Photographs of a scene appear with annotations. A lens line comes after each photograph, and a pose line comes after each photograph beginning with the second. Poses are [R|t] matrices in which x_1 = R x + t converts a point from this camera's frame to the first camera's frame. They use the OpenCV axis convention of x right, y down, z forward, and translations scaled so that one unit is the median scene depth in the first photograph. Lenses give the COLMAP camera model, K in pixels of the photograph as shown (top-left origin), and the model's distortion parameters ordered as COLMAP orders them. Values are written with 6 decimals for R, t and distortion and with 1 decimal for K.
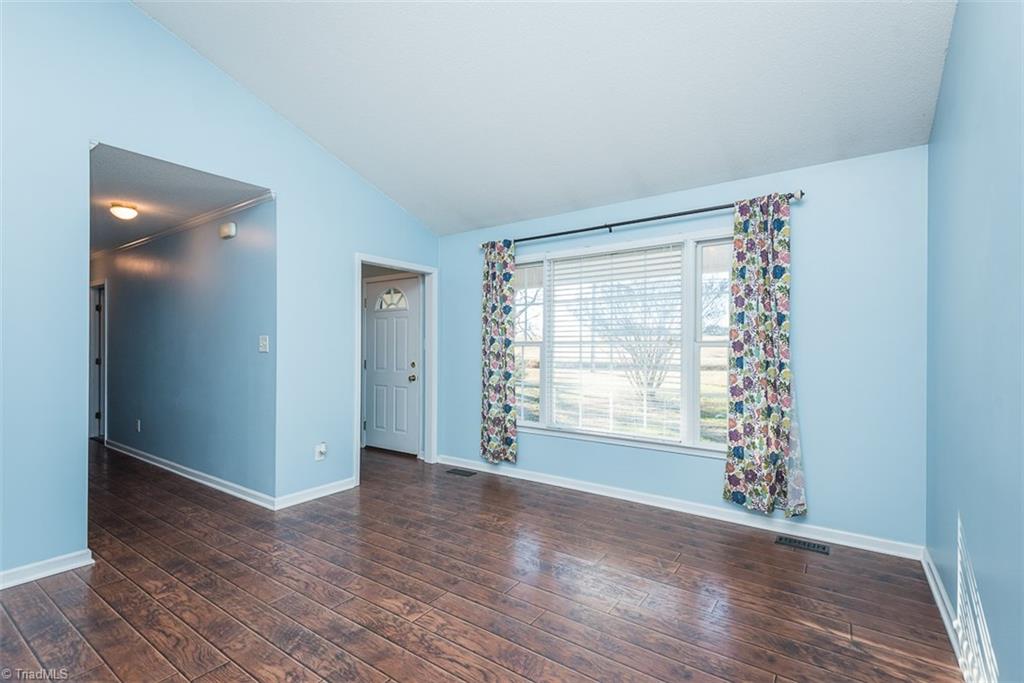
lens RADIAL K [[462.3, 0, 505.1], [0, 462.3, 347.9], [0, 0, 1]] dist [0.020547, -0.007930]
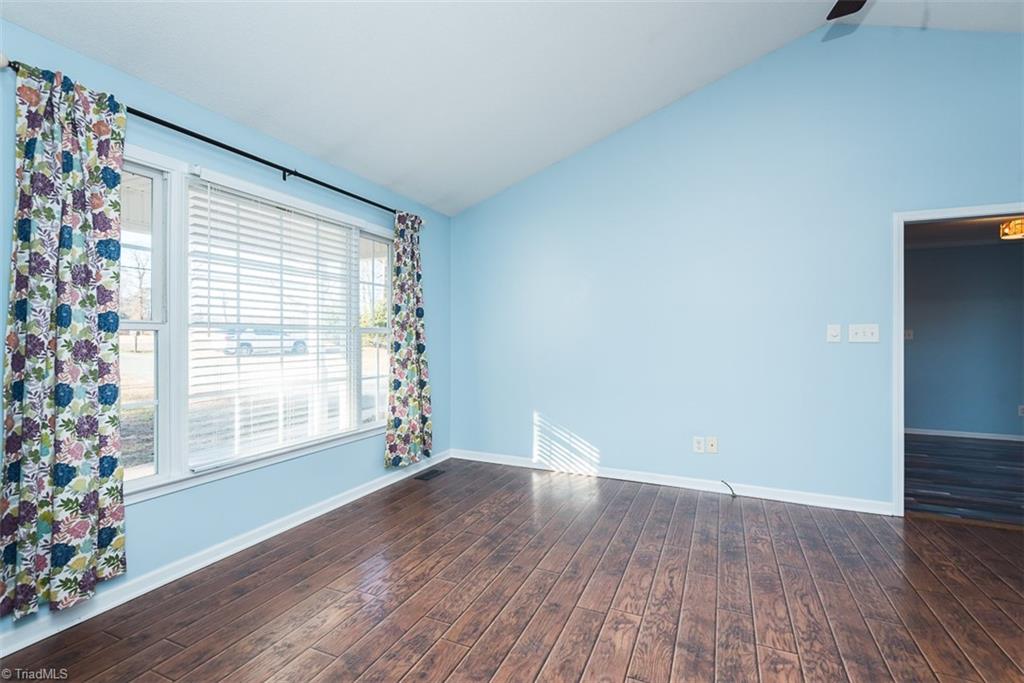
lens RADIAL K [[462.3, 0, 513.1], [0, 462.3, 340.3], [0, 0, 1]] dist [0.020547, -0.007930]
pose [[-0.193161, -0.012719, 0.981085, -0.804920], [-0.006895, 0.999909, 0.011606, -0.001354], [-0.981143, -0.004523, -0.193231, 1.065740]]
